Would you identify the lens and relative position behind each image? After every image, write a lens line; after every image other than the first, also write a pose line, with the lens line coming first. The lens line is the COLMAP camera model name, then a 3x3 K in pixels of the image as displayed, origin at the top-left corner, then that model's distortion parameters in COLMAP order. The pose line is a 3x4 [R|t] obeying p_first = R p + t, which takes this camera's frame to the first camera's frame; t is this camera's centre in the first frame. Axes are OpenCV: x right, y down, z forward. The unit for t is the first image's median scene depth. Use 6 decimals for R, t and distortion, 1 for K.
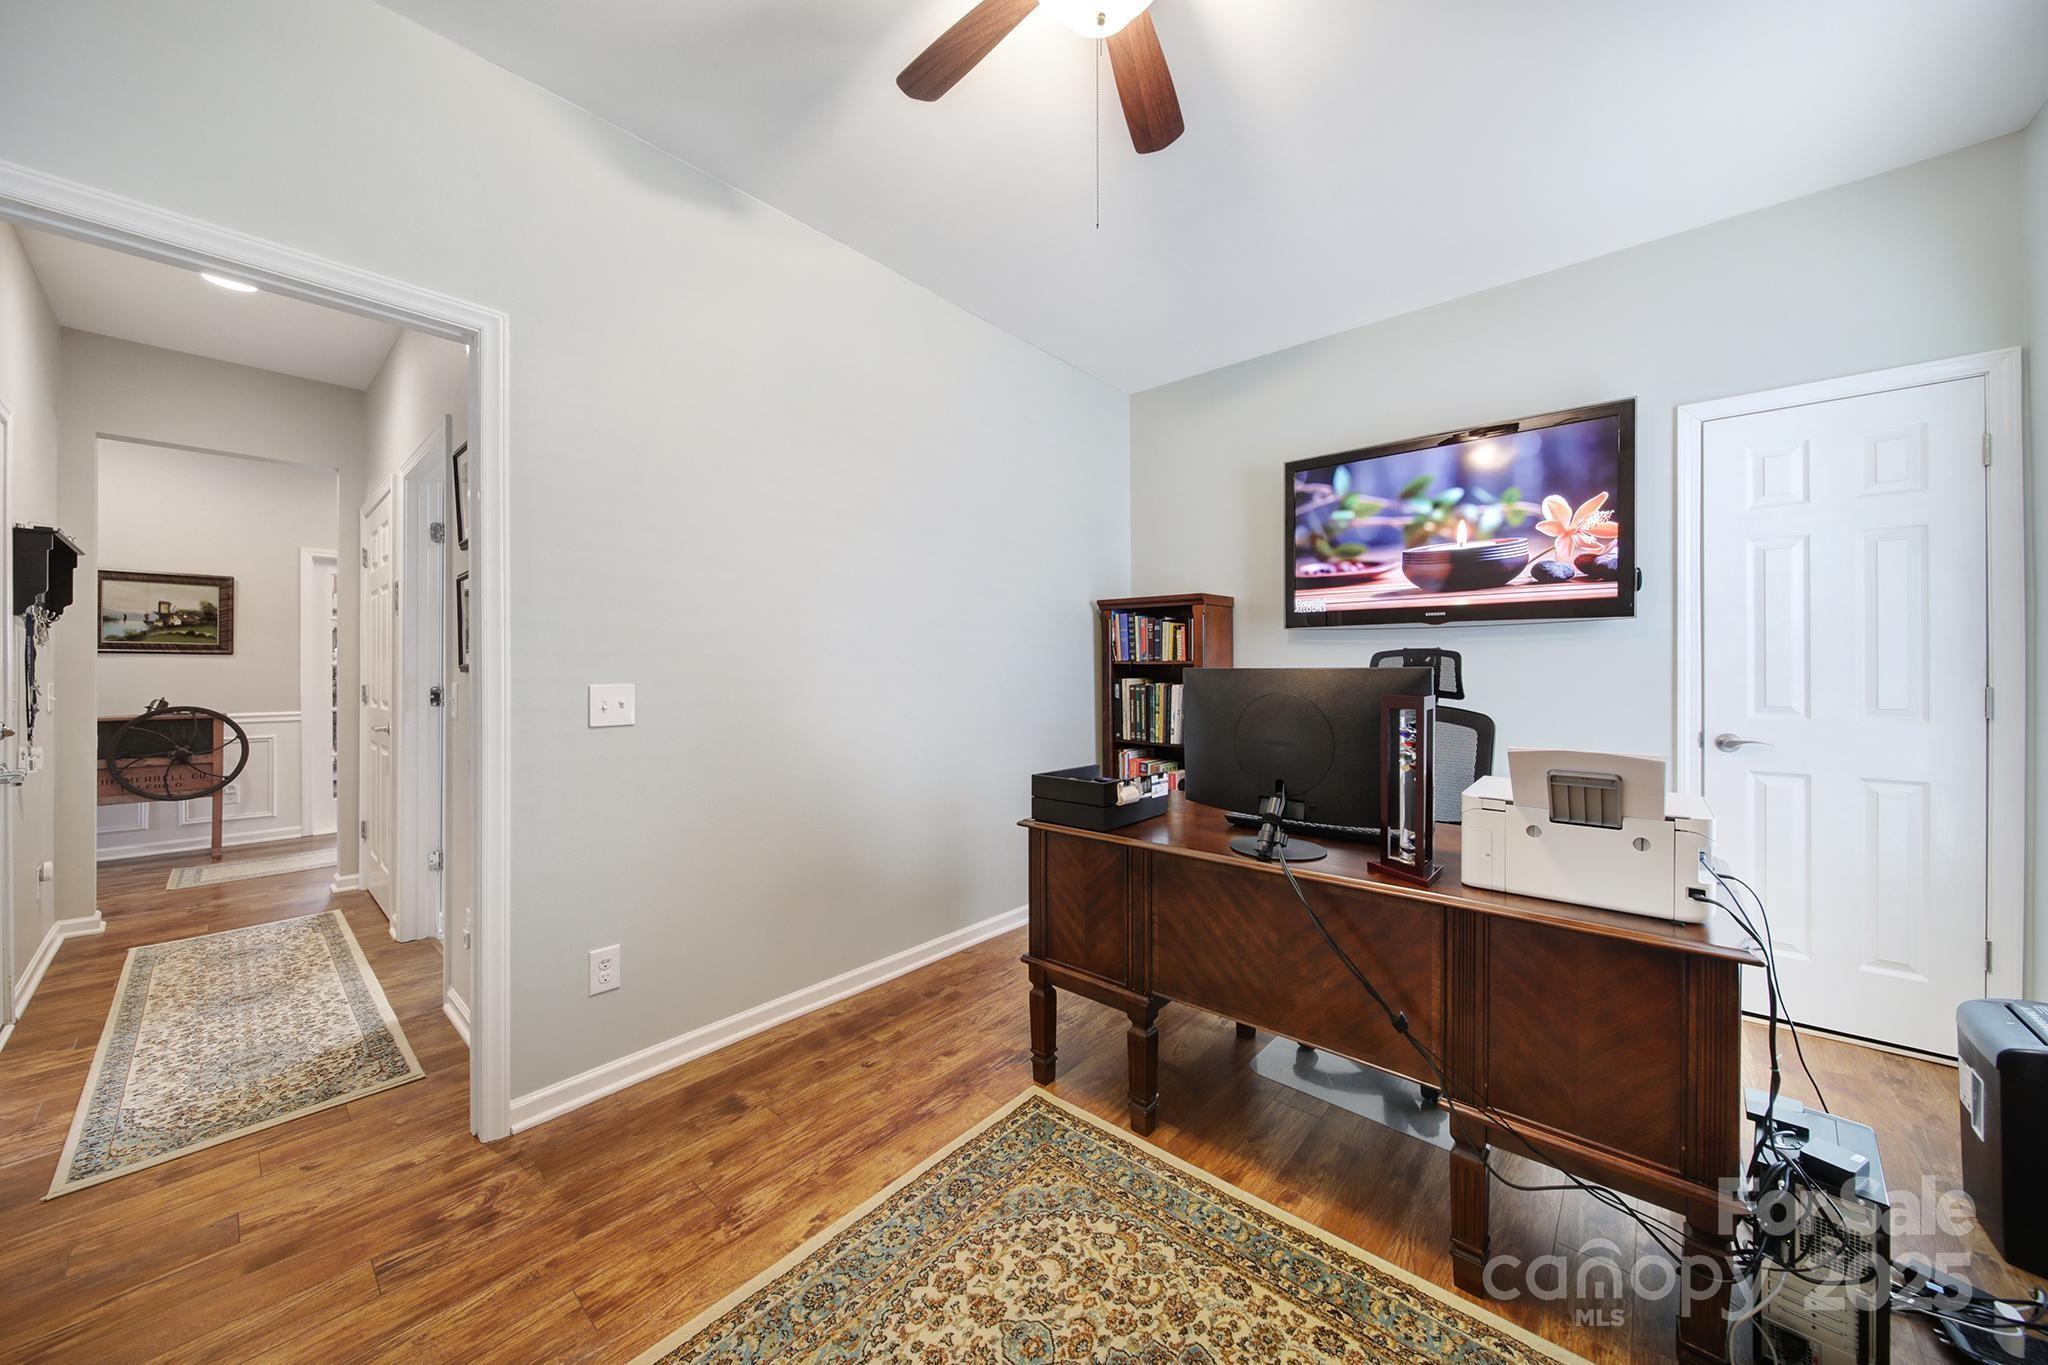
lens RADIAL K [[715.5, 0, 1021.6], [0, 715.5, 671.0], [0, 0, 1]] dist [0.000522, -0.002076]
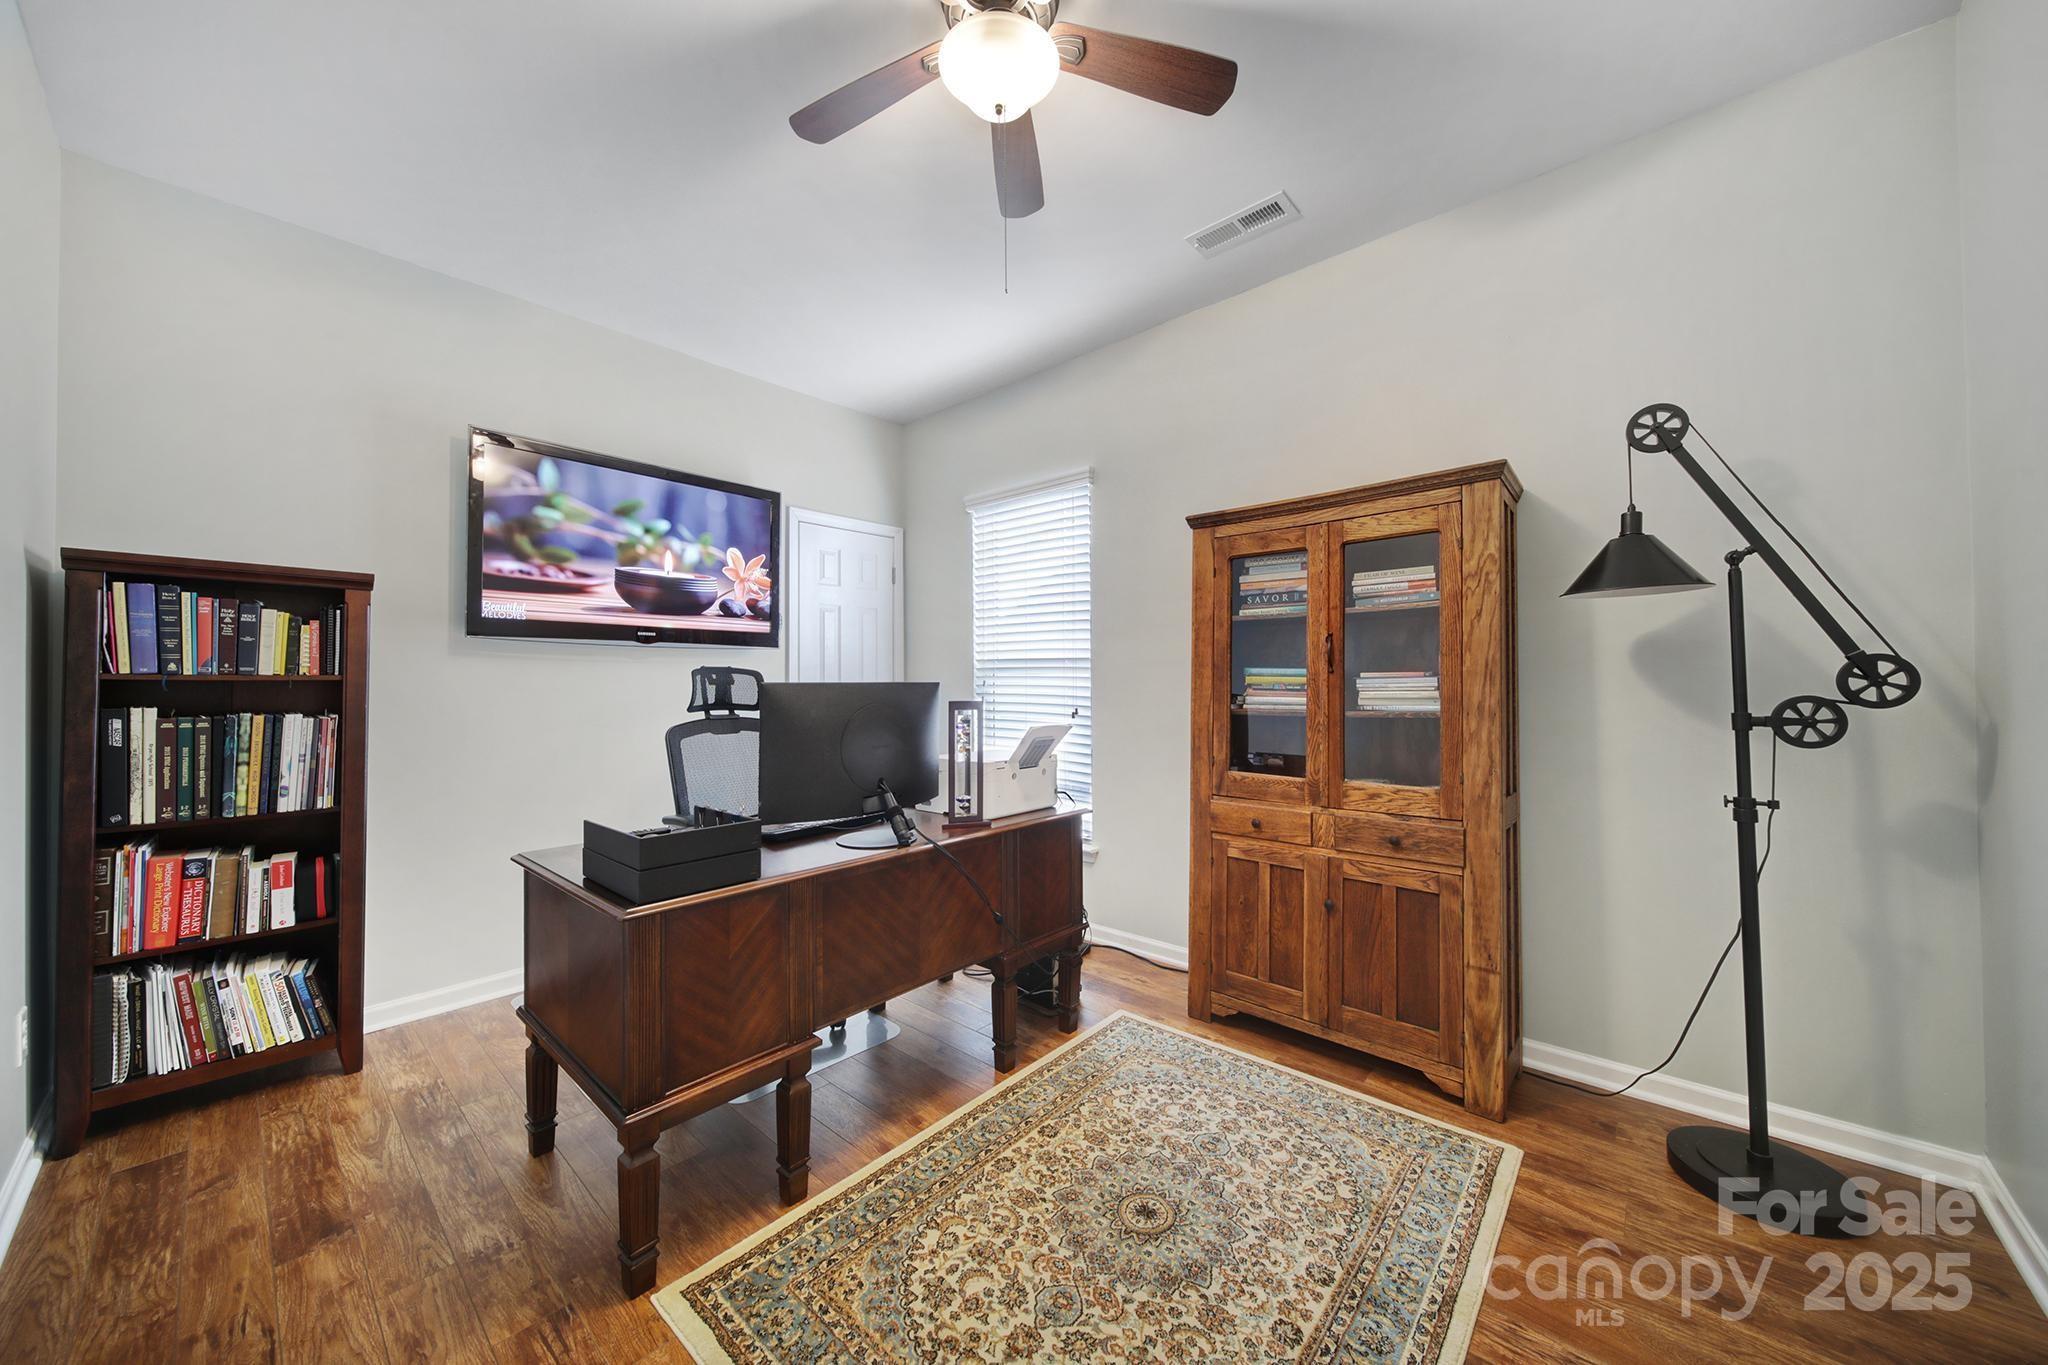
lens RADIAL K [[715.5, 0, 1021.6], [0, 715.5, 671.0], [0, 0, 1]] dist [0.000522, -0.002076]
pose [[0.009067, 0.020028, 0.999758, -0.473488], [0.011183, 0.999735, -0.020129, 0.002156], [-0.999896, 0.011363, 0.008840, 0.449751]]
